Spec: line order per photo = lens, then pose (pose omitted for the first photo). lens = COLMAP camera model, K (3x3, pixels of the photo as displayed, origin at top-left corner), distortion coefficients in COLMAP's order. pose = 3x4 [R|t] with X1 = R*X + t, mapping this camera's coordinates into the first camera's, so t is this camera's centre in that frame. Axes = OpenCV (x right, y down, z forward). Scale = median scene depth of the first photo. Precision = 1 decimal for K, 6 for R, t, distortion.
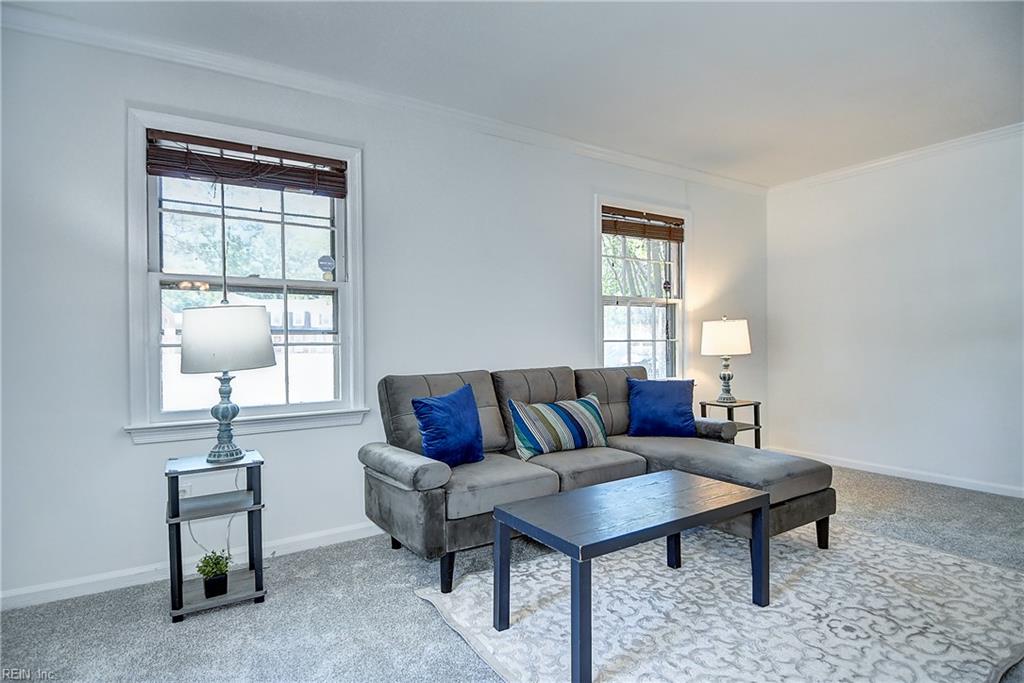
lens RADIAL K [[547.1, 0, 515.7], [0, 547.1, 341.6], [0, 0, 1]] dist [0.010309, -0.021306]
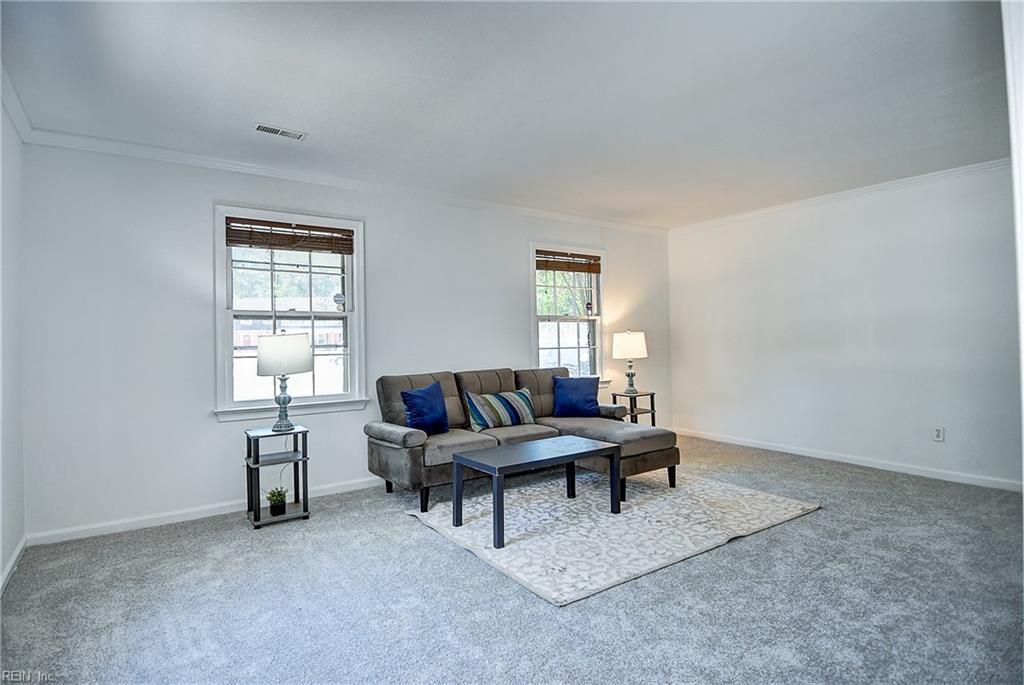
lens RADIAL K [[536.9, 0, 513.3], [0, 536.9, 344.4], [0, 0, 1]] dist [0.054706, -0.060062]
pose [[0.998757, -0.003671, 0.049709, 0.049775], [0.003167, 0.999943, 0.010221, -0.039703], [-0.049744, -0.010051, 0.998711, -0.509218]]
